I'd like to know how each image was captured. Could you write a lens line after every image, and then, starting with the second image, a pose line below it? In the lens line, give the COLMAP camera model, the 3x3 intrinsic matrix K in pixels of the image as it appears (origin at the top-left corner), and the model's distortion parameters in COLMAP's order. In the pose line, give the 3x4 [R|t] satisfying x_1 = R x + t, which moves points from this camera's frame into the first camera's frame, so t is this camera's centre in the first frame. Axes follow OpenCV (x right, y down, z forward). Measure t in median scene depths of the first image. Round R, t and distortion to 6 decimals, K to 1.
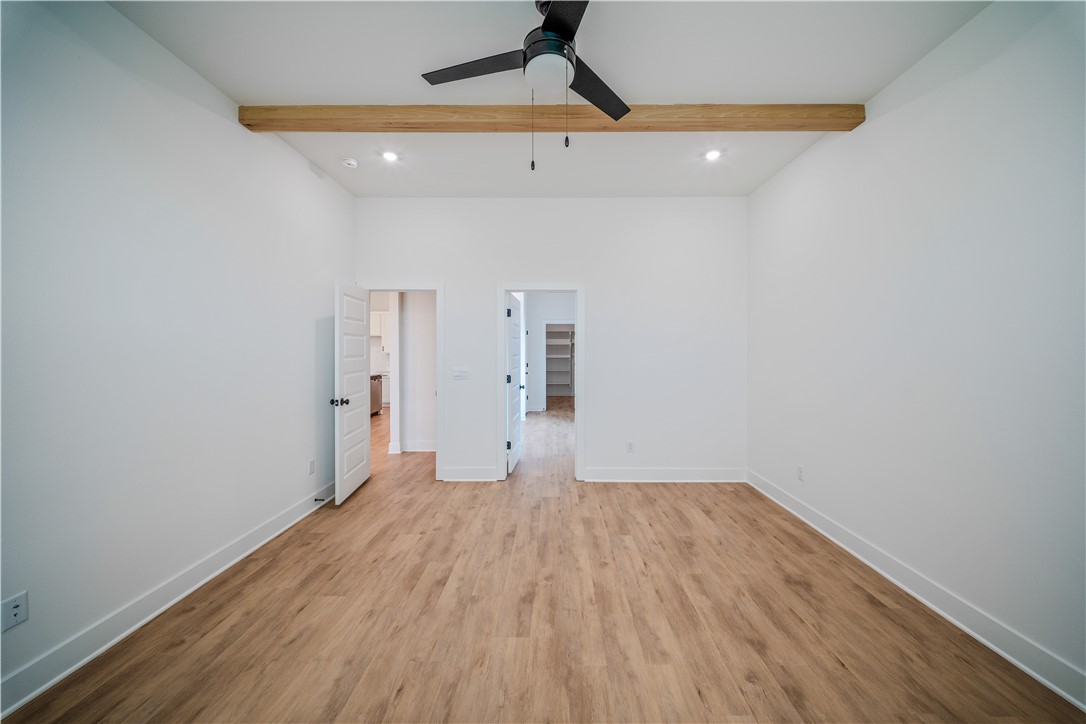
lens RADIAL K [[393.3, 0, 545.4], [0, 393.3, 356.8], [0, 0, 1]] dist [0.000608, -0.000258]
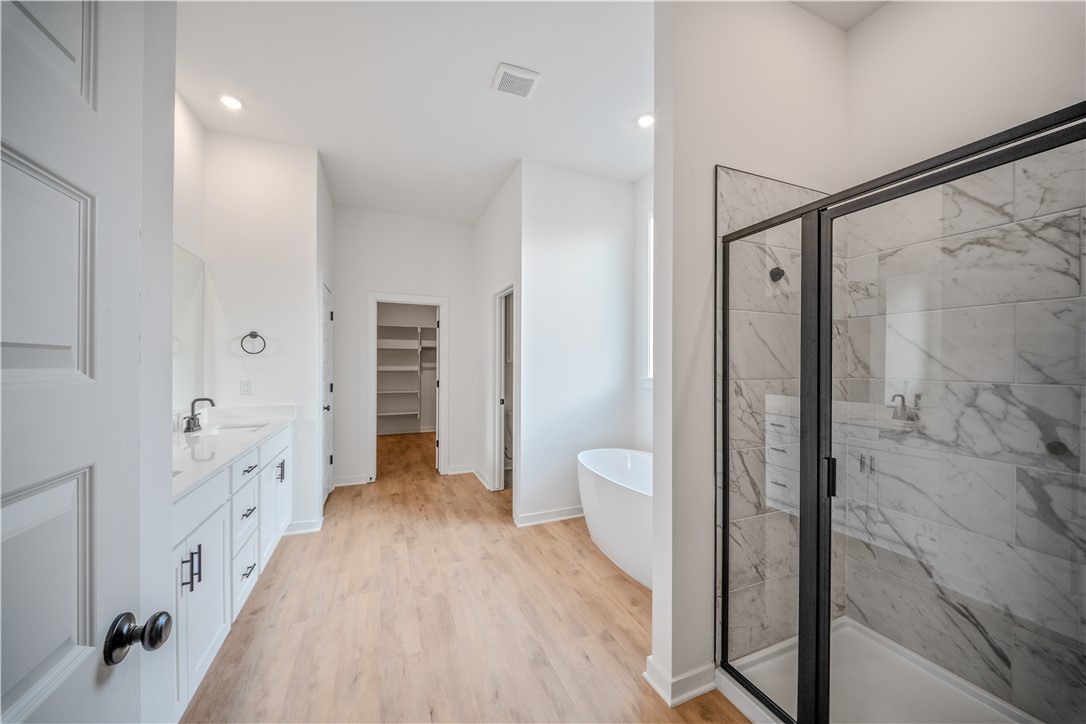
lens RADIAL K [[393.3, 0, 550.1], [0, 393.3, 364.6], [0, 0, 1]] dist [0.000608, -0.000258]
pose [[0.912202, 0.009726, 0.409624, -0.002124], [-0.005301, 0.999915, -0.011938, -0.000972], [-0.409706, 0.008719, 0.912176, 0.357753]]
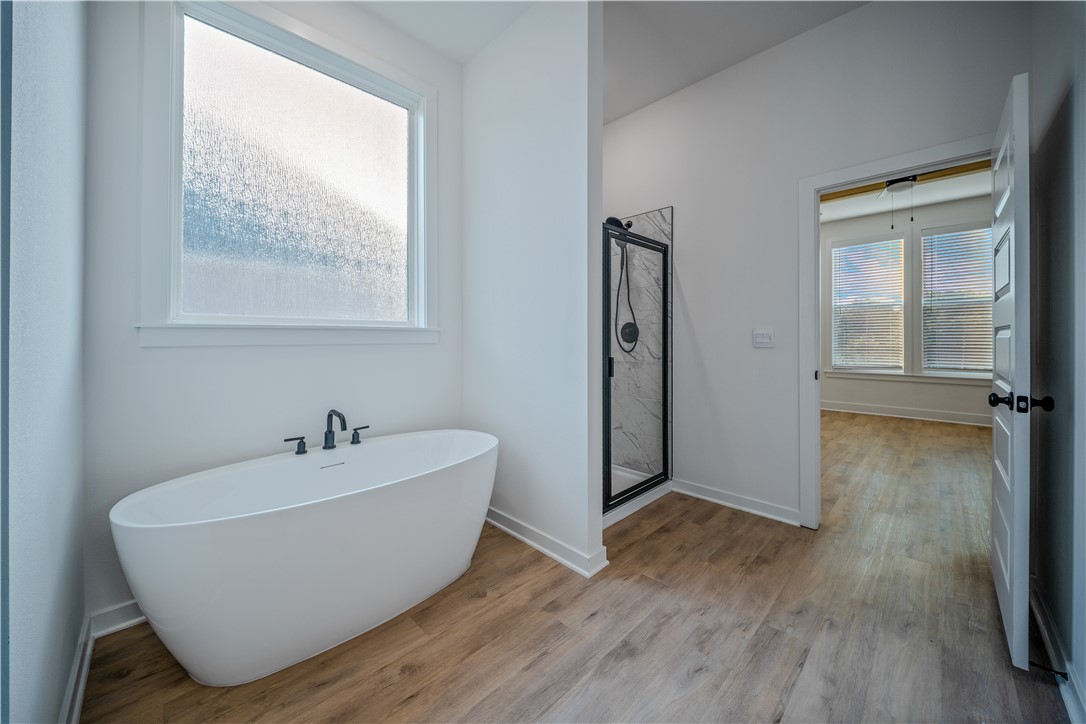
lens RADIAL K [[393.3, 0, 545.5], [0, 393.3, 336.8], [0, 0, 1]] dist [0.000608, -0.000258]
pose [[-0.719623, 0.008818, 0.694309, -0.011563], [0.012232, 0.999925, -0.000022, 0.010450], [-0.694257, 0.008477, -0.719677, 0.595230]]
